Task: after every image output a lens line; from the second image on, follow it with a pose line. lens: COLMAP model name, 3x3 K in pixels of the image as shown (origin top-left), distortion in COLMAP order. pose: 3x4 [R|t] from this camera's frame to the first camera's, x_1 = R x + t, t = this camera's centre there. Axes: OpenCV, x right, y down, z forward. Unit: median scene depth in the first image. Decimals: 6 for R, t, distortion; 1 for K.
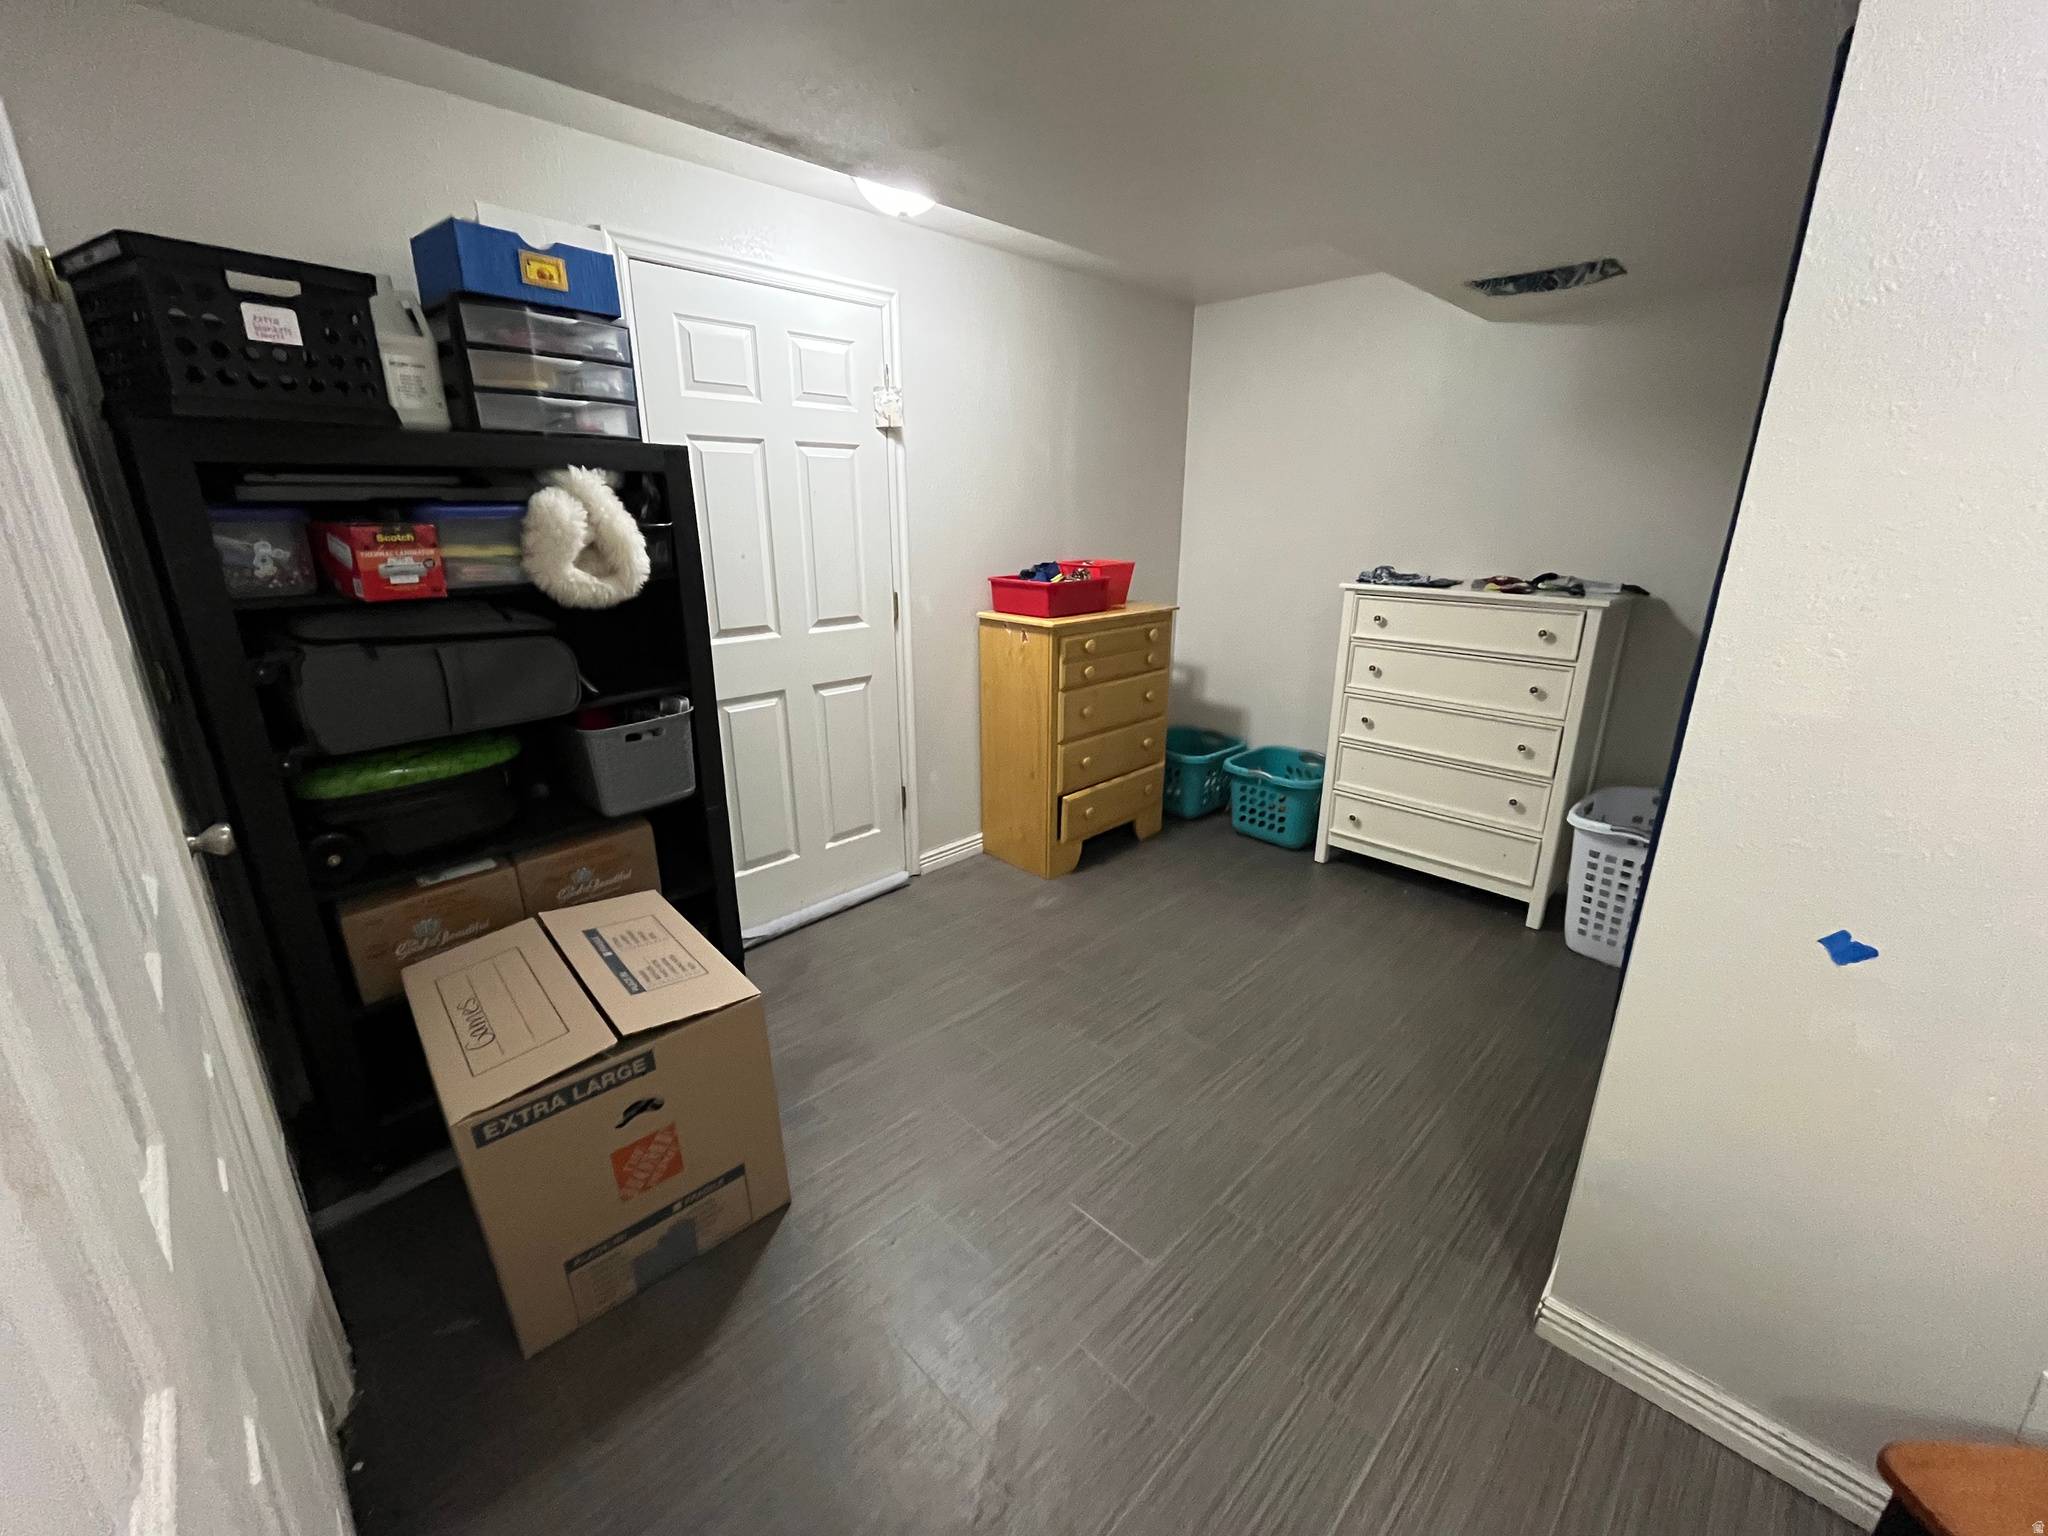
lens RADIAL K [[839.1, 0, 1023.4], [0, 839.1, 761.6], [0, 0, 1]] dist [-0.002158, 0.000000]
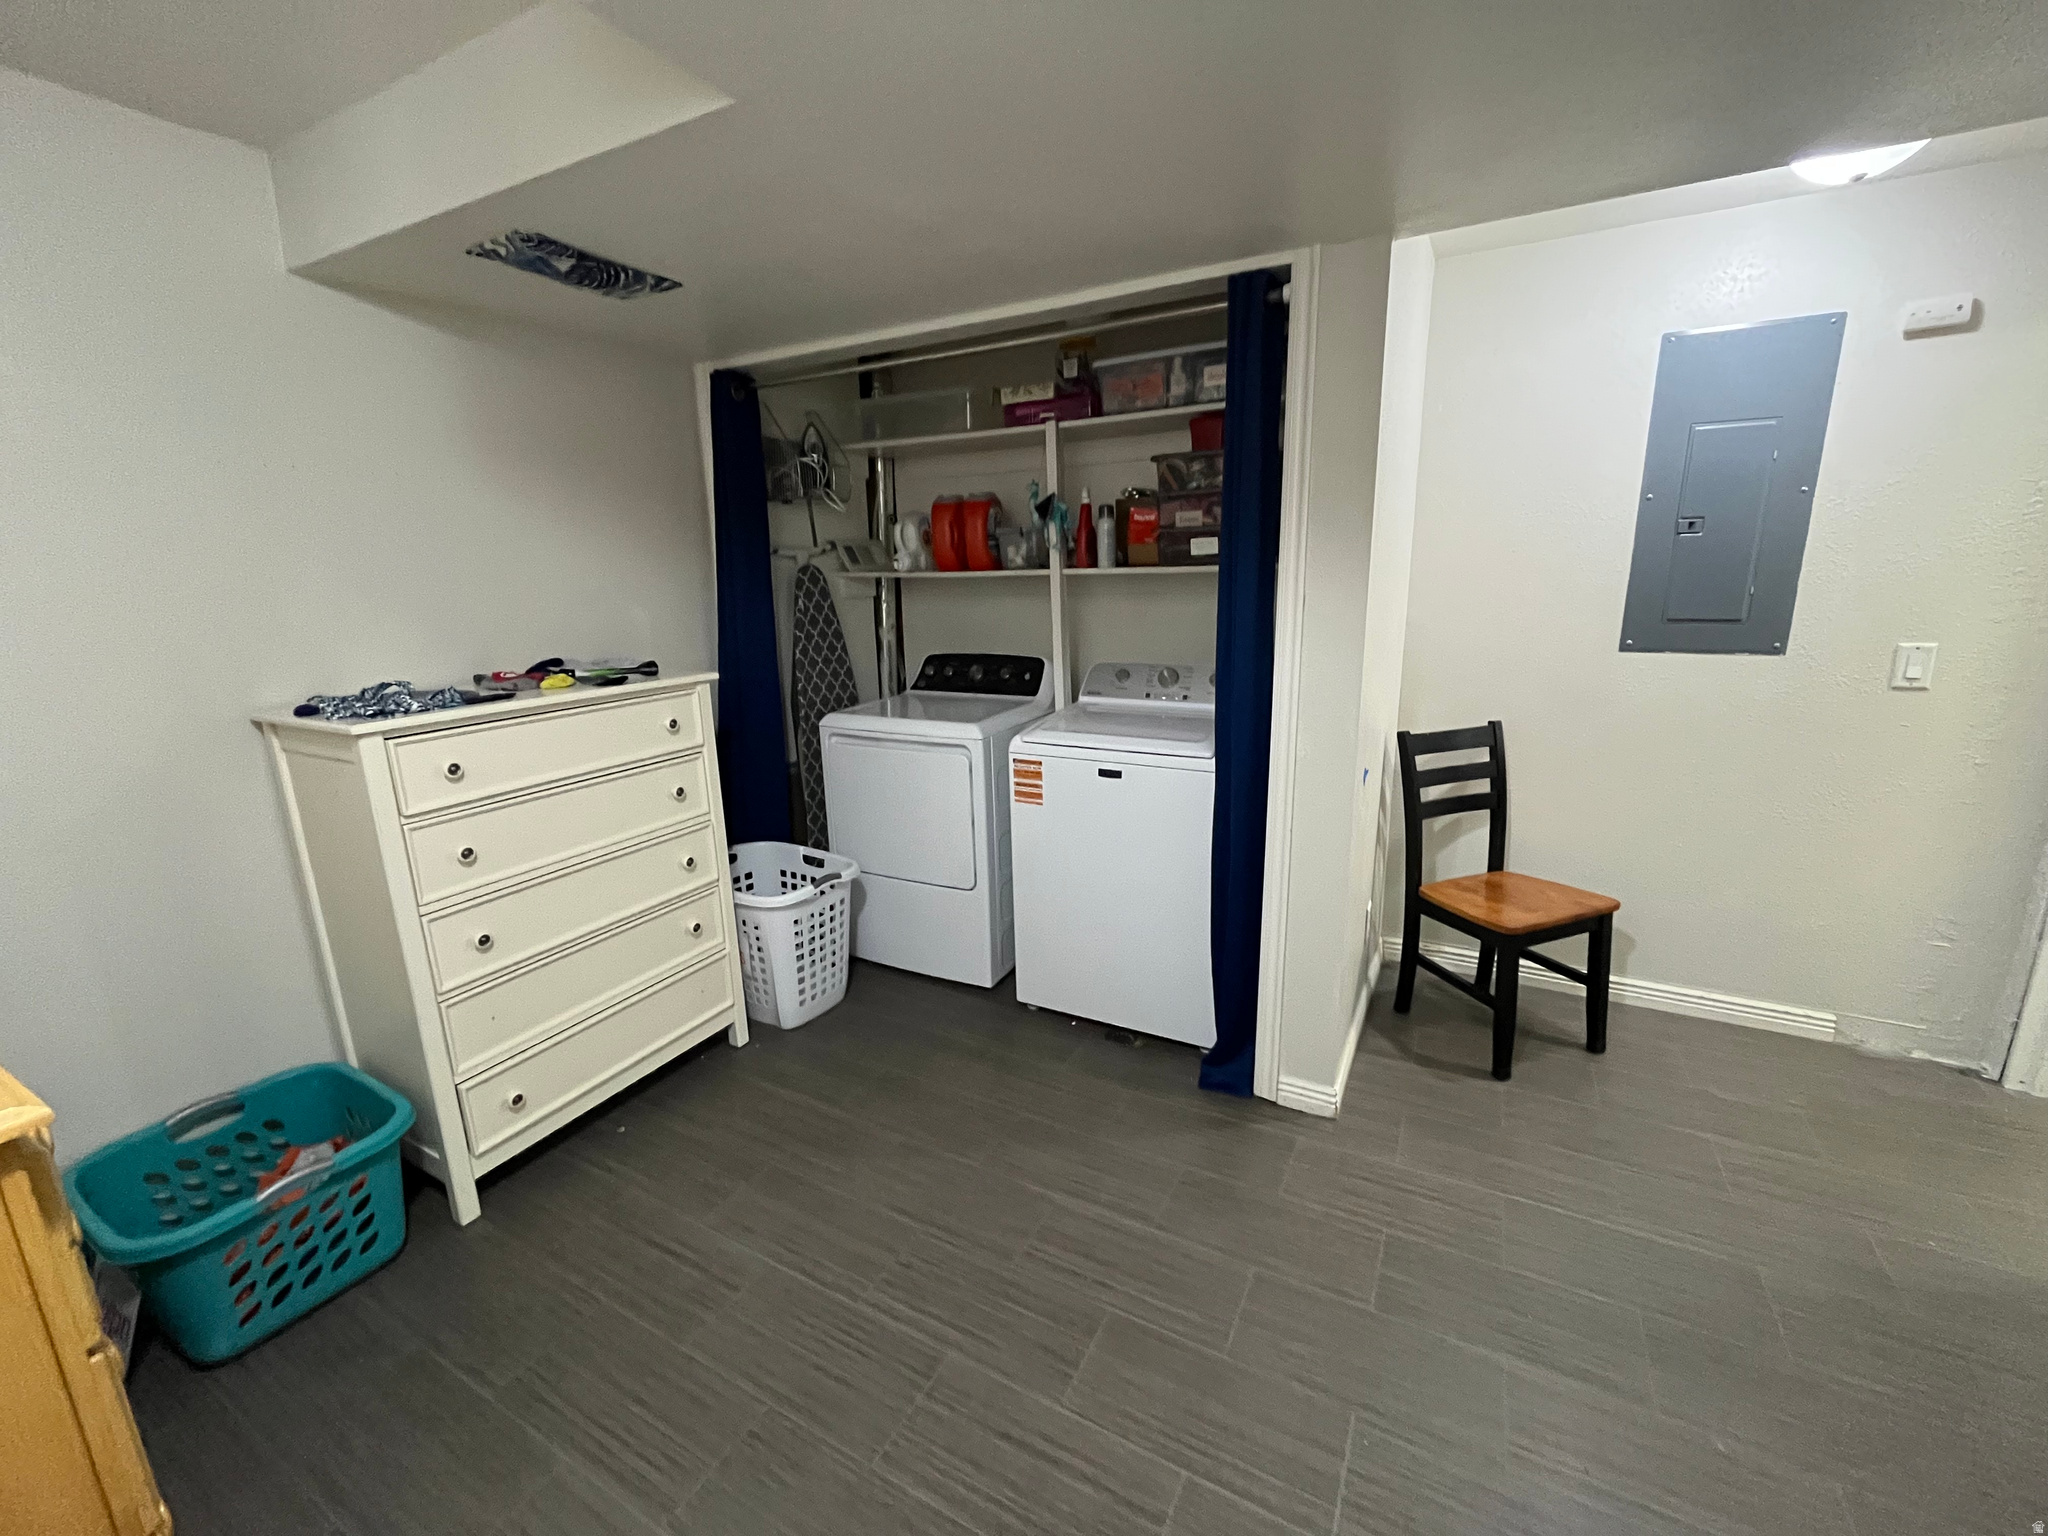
lens RADIAL K [[839.1, 0, 1023.2], [0, 839.1, 766.8], [0, 0, 1]] dist [-0.002158, 0.000000]
pose [[-0.278222, -0.213514, 0.936485, -0.212364], [0.312304, 0.901896, 0.298411, -0.216650], [-0.908327, 0.375493, -0.184246, 0.739864]]
